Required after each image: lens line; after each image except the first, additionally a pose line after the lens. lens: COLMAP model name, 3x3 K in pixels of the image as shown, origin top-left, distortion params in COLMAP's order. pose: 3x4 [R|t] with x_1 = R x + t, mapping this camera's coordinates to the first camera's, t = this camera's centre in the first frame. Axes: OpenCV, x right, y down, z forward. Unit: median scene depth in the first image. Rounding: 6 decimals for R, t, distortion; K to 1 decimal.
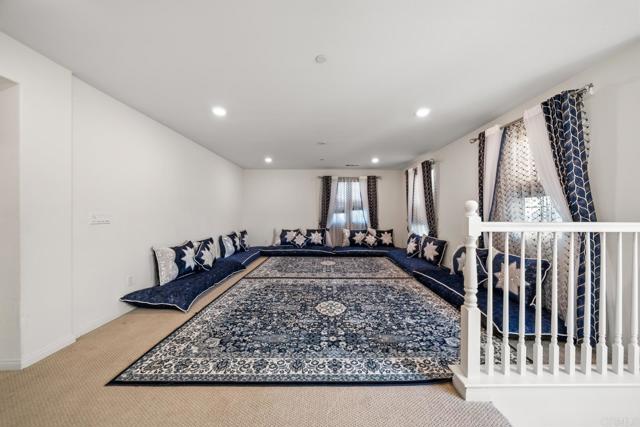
lens RADIAL K [[222.5, 0, 322.7], [0, 222.5, 212.9], [0, 0, 1]] dist [-0.005878, 0.000311]
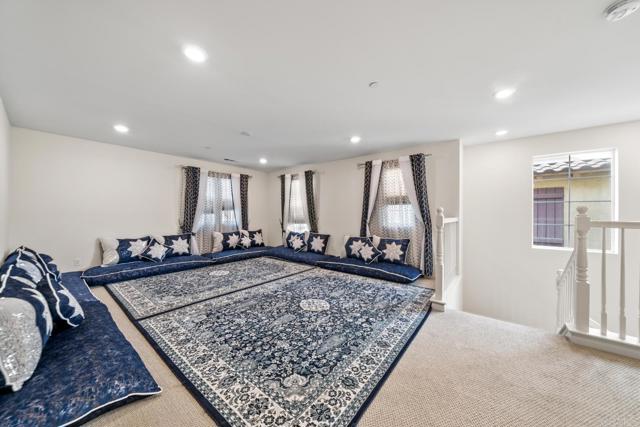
lens RADIAL K [[222.5, 0, 325.3], [0, 222.5, 214.2], [0, 0, 1]] dist [-0.005878, 0.000311]
pose [[0.614122, -0.002500, 0.789207, -0.545029], [-0.001185, 0.999991, 0.004090, -0.001695], [-0.789211, -0.003447, 0.614113, 0.231411]]
